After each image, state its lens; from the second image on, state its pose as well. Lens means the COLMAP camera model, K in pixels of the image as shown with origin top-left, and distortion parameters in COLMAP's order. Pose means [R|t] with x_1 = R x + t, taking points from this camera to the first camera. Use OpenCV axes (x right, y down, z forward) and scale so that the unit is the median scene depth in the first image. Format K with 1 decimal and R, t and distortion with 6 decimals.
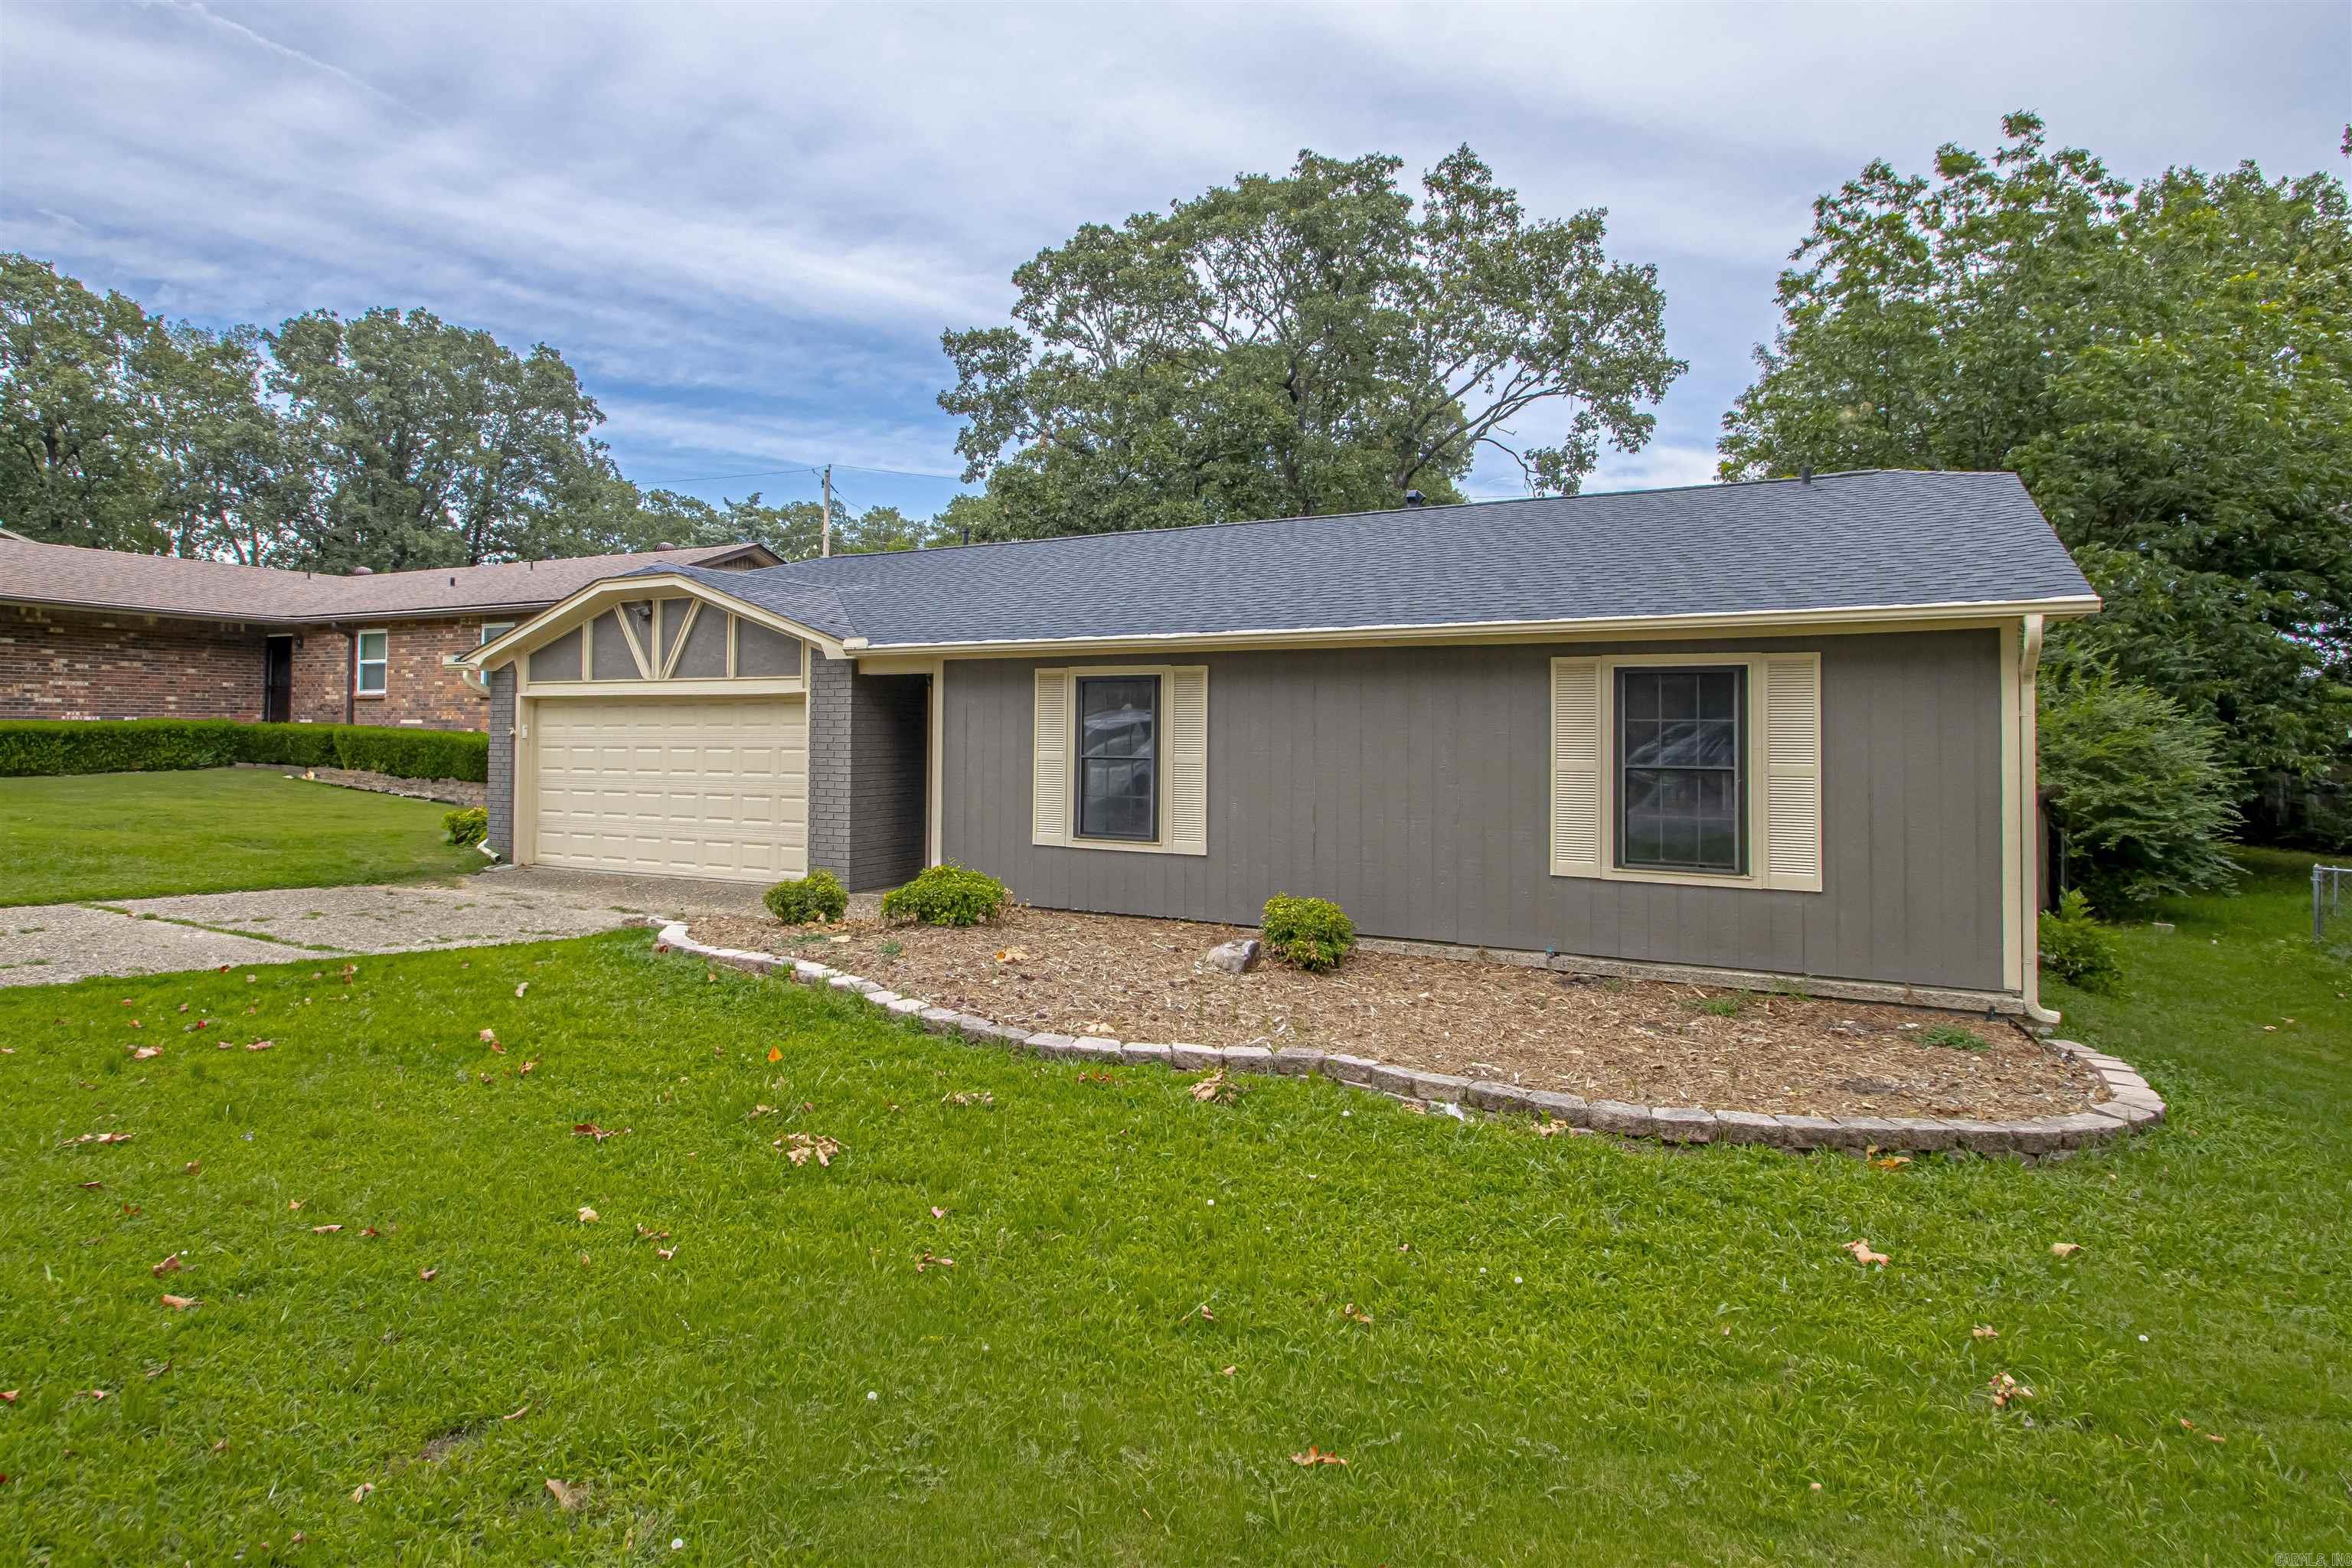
lens RADIAL K [[1209.4, 0, 1176.1], [0, 1209.4, 771.2], [0, 0, 1]] dist [0.002836, -0.017272]
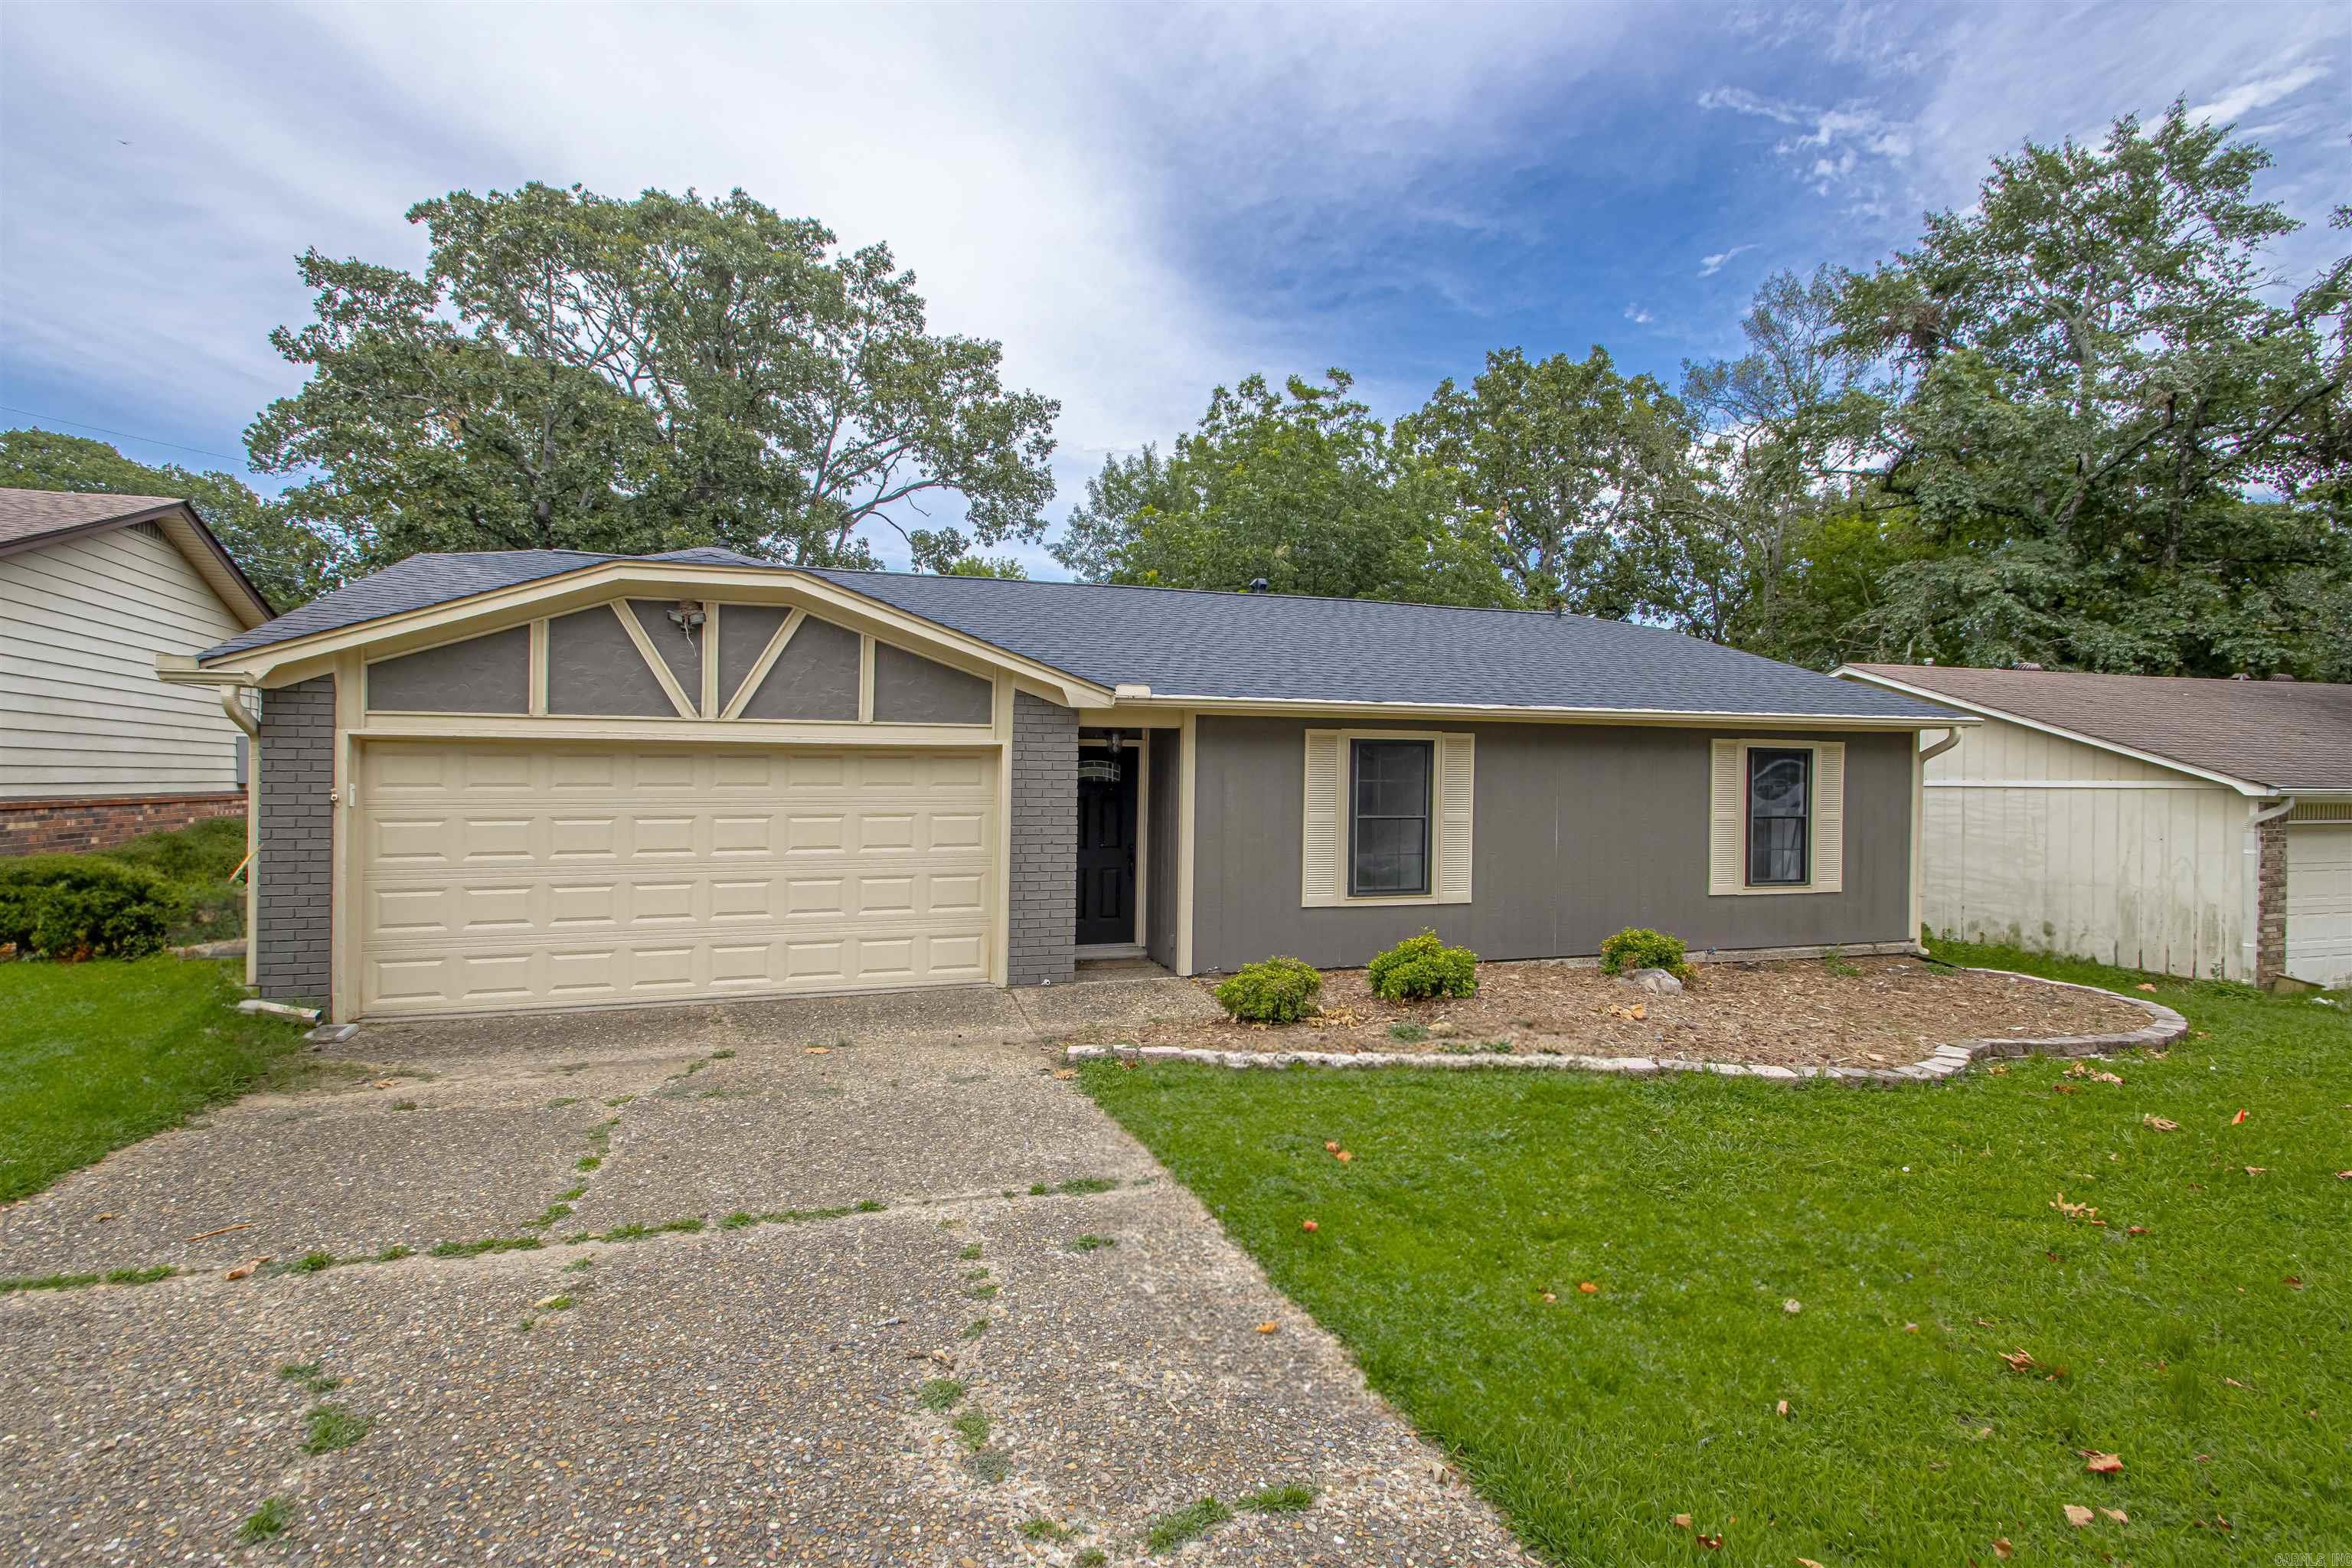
lens RADIAL K [[1075.0, 0, 1243.5], [0, 1075.0, 789.1], [0, 0, 1]] dist [0.003487, -0.013262]
pose [[0.698409, -0.001420, 0.715698, -0.755982], [0.023343, 0.999511, -0.020796, -0.018150], [-0.715318, 0.031230, 0.698101, 0.409490]]
